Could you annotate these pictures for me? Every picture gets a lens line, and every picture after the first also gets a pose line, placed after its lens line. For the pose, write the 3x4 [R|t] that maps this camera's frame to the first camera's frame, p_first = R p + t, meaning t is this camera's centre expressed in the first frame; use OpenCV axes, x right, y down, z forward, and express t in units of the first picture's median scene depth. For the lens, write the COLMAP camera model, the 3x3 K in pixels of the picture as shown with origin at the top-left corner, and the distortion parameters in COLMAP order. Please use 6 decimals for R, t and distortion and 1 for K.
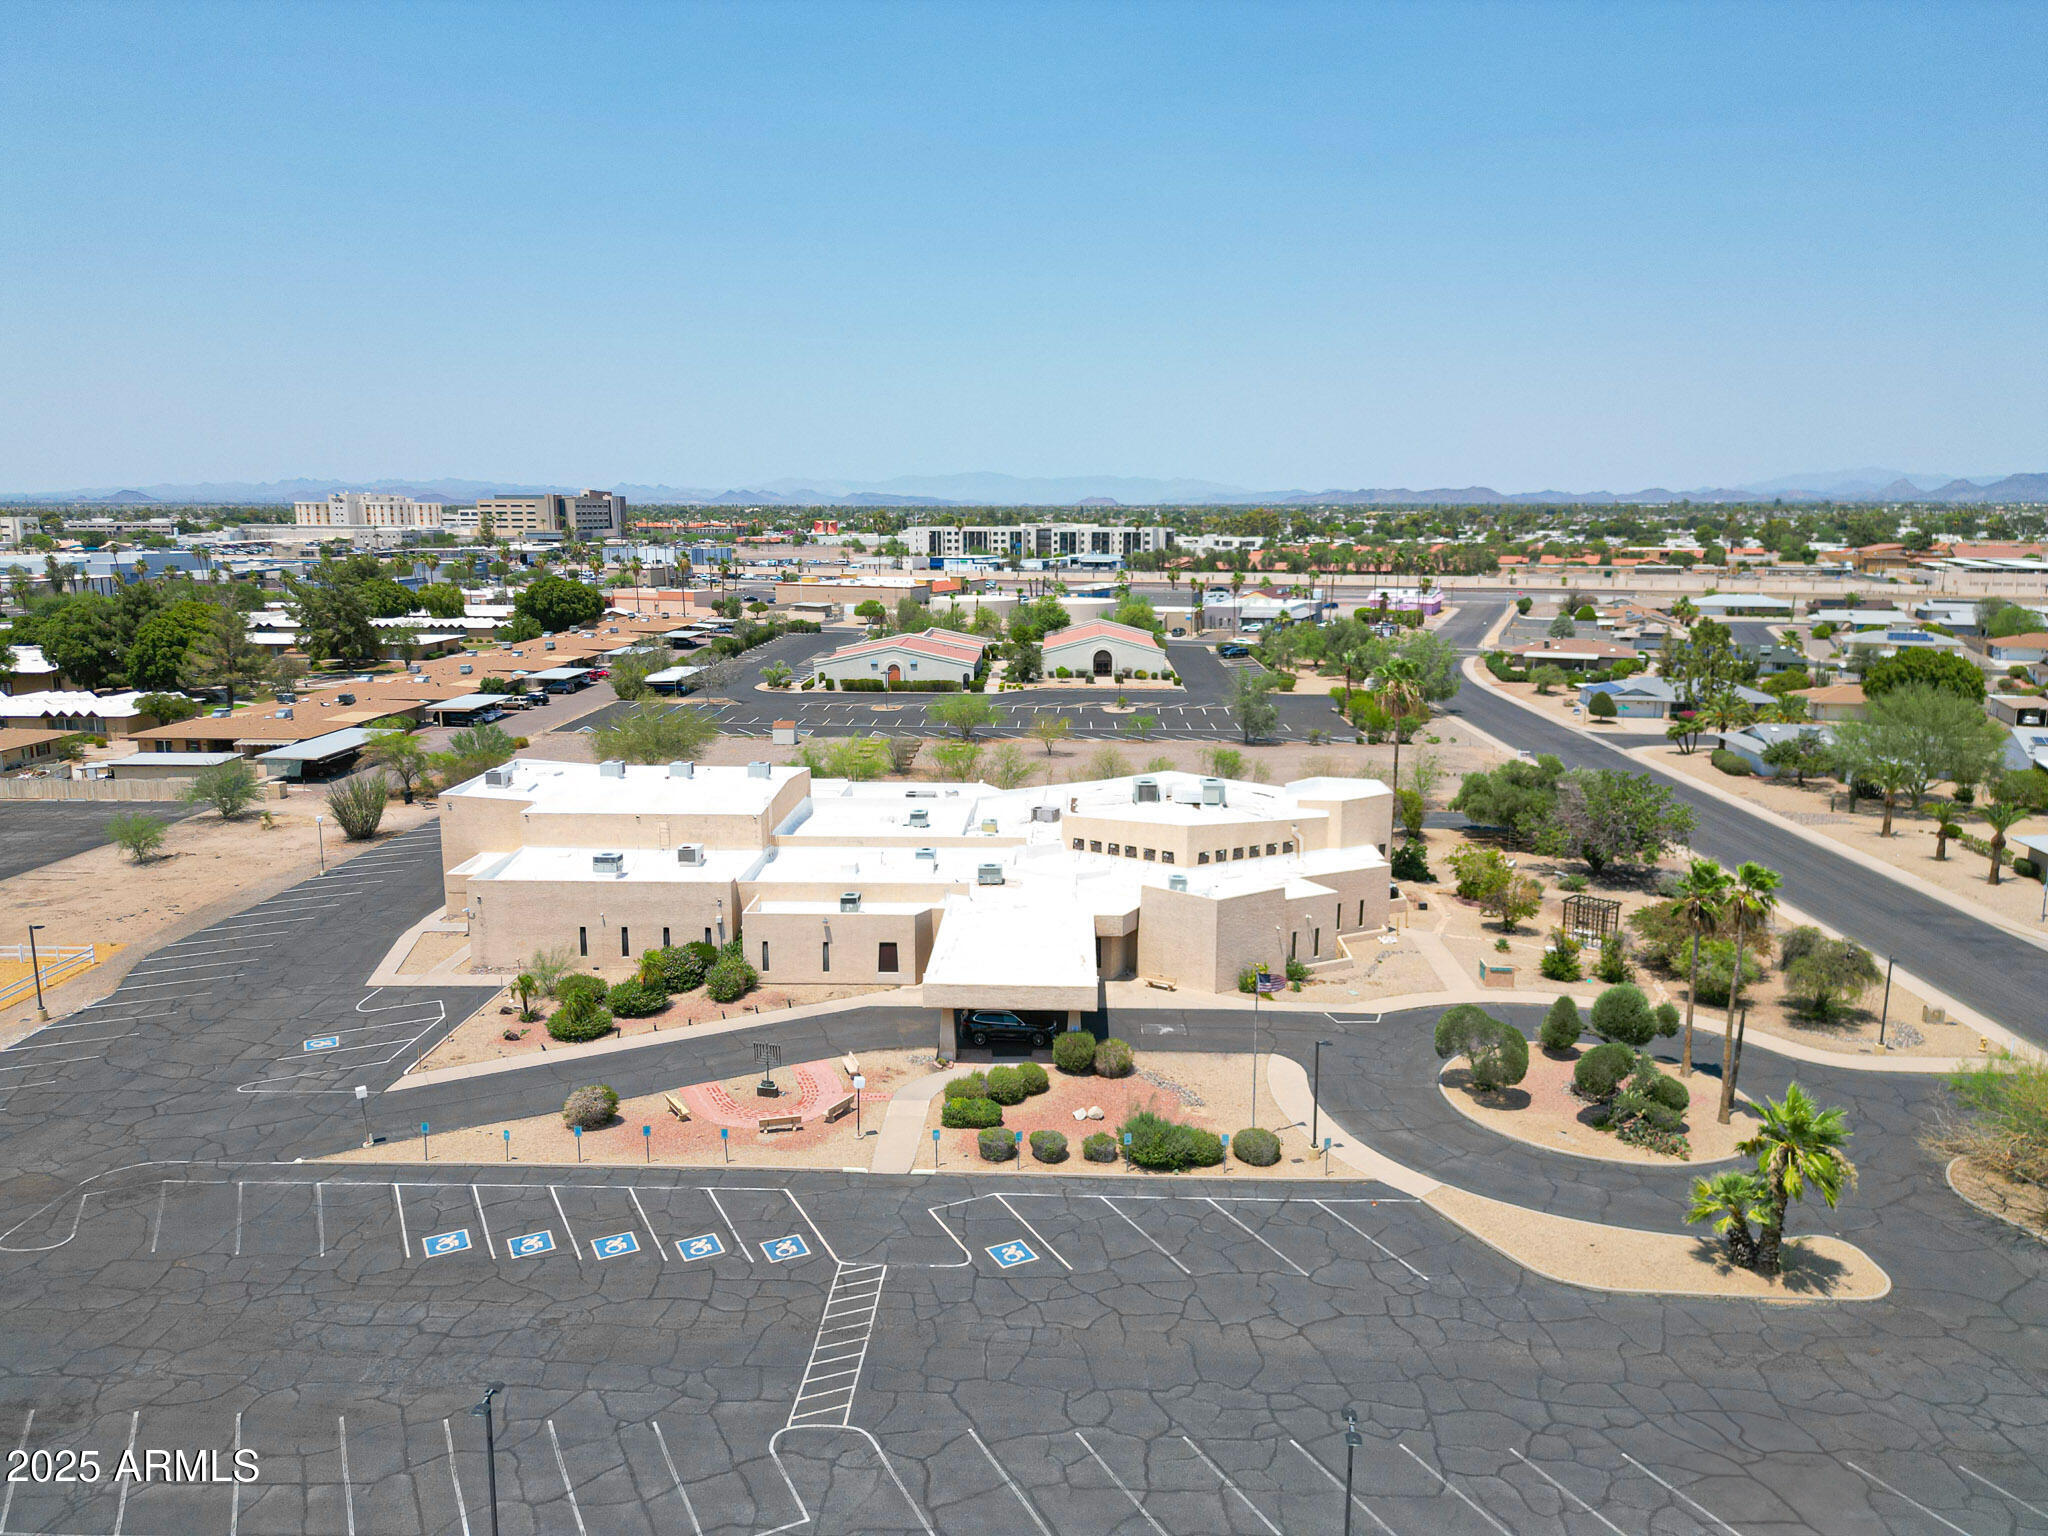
lens RADIAL K [[1438.5, 0, 1020.2], [0, 1438.5, 765.2], [0, 0, 1]] dist [0.046448, -0.042070]
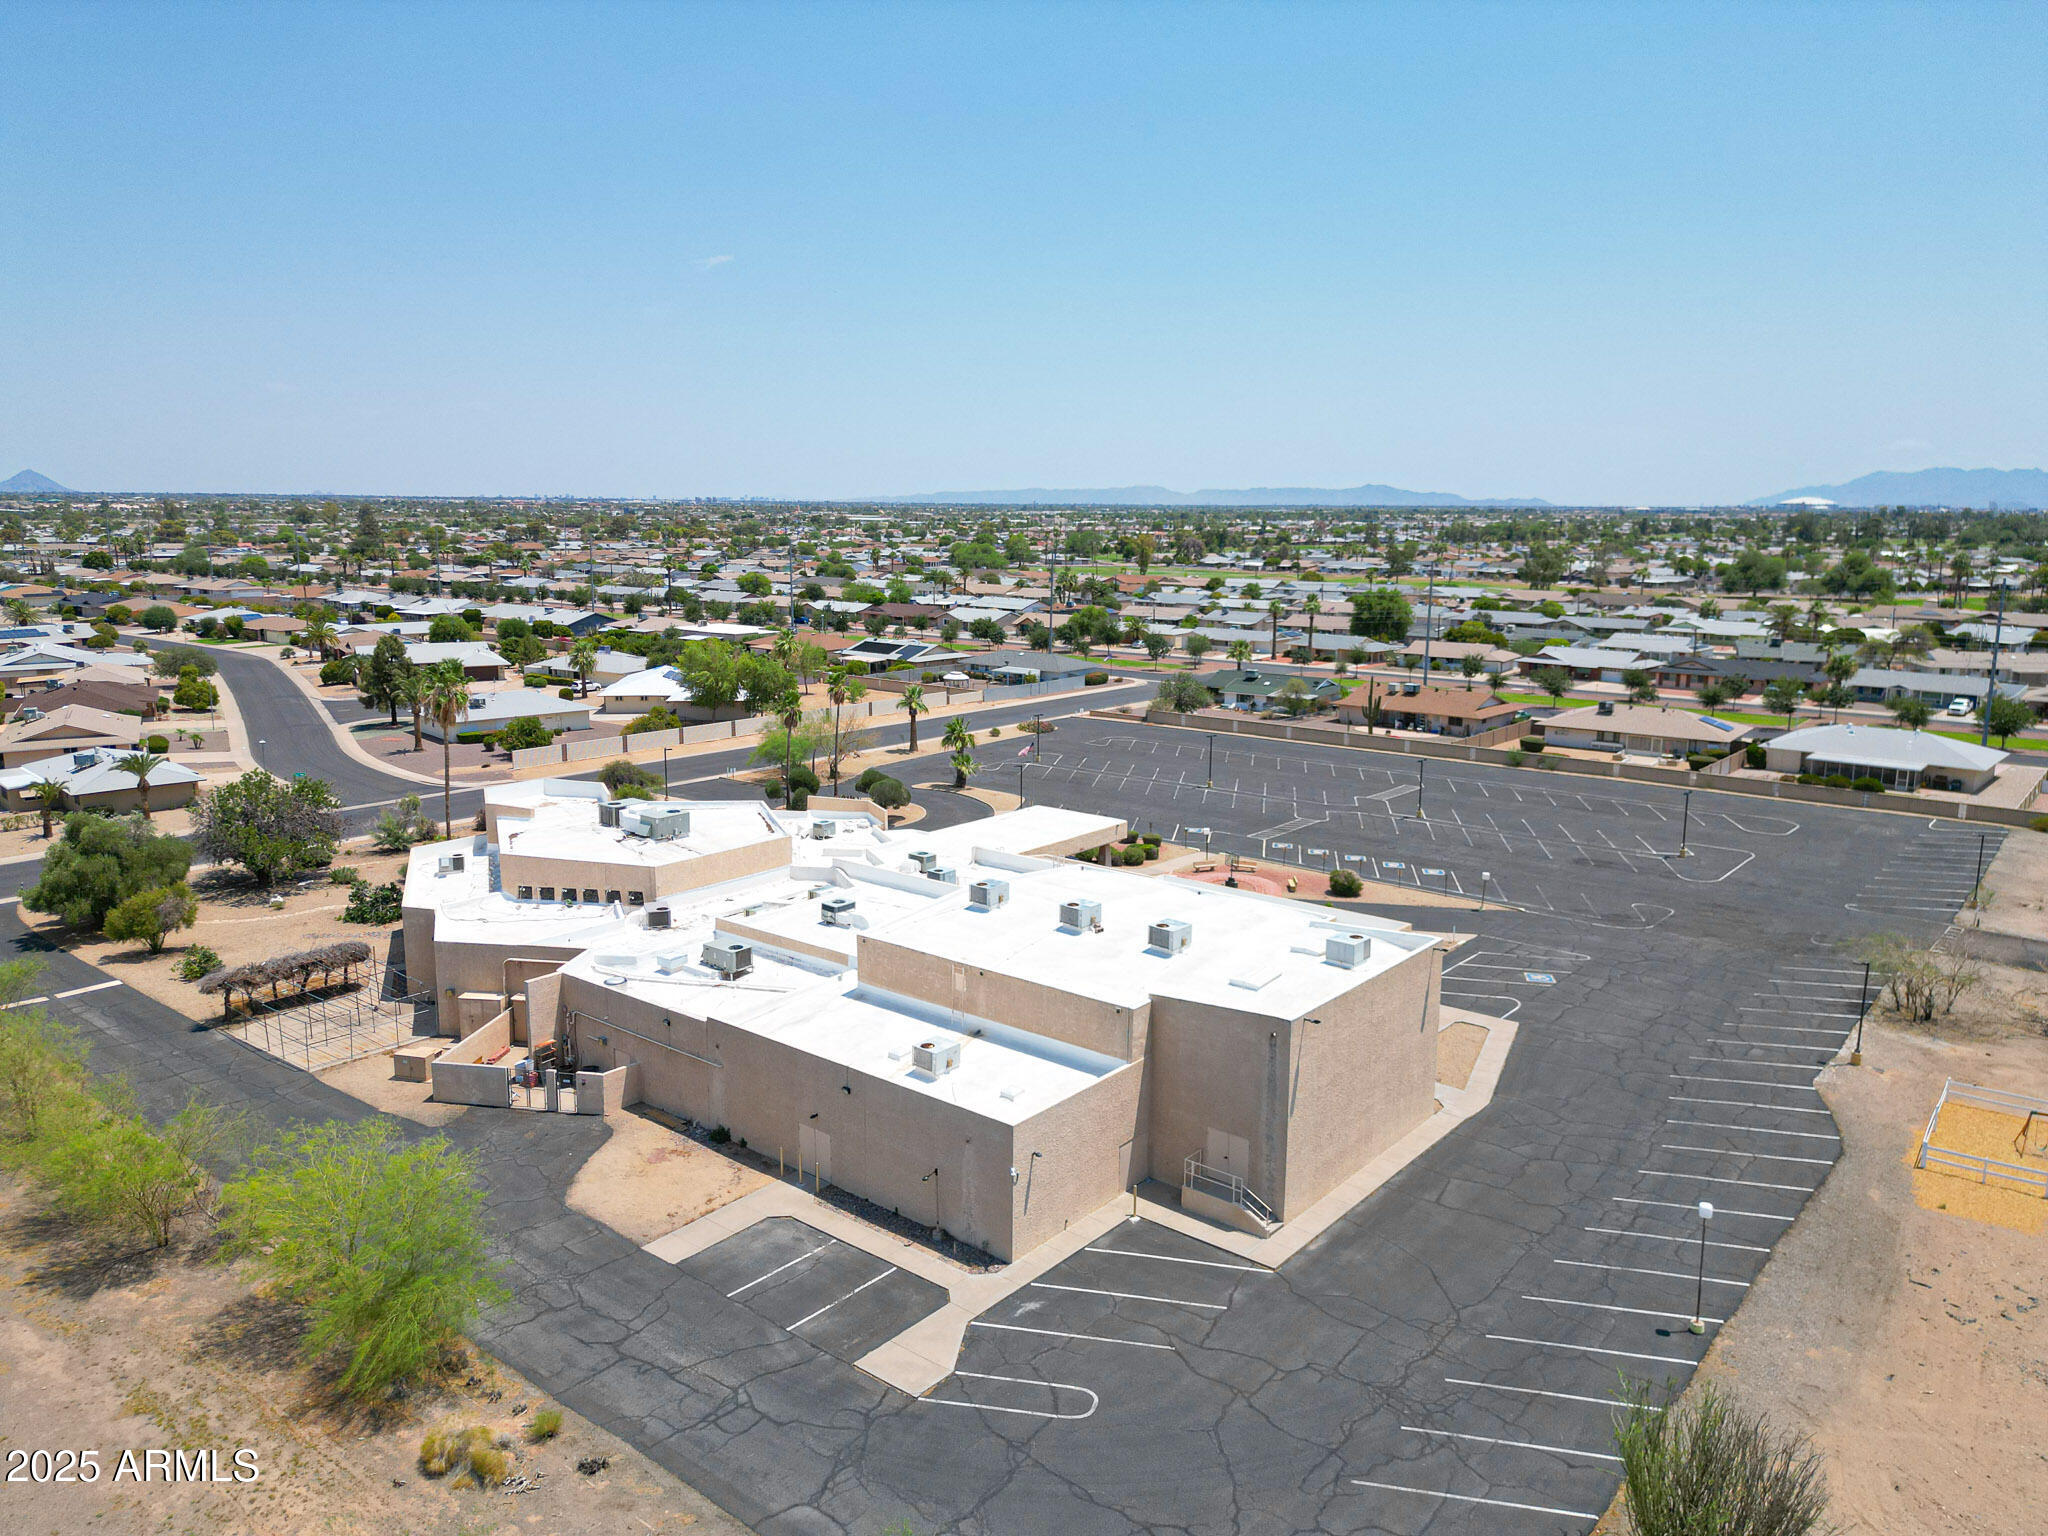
lens RADIAL K [[1438.5, 0, 1011.0], [0, 1438.5, 767.5], [0, 0, 1]] dist [0.046448, -0.042070]
pose [[-0.795052, -0.117191, 0.595112, -0.794206], [0.098341, 0.943269, 0.317132, -0.360425], [-0.598516, 0.310660, -0.738423, 2.002381]]
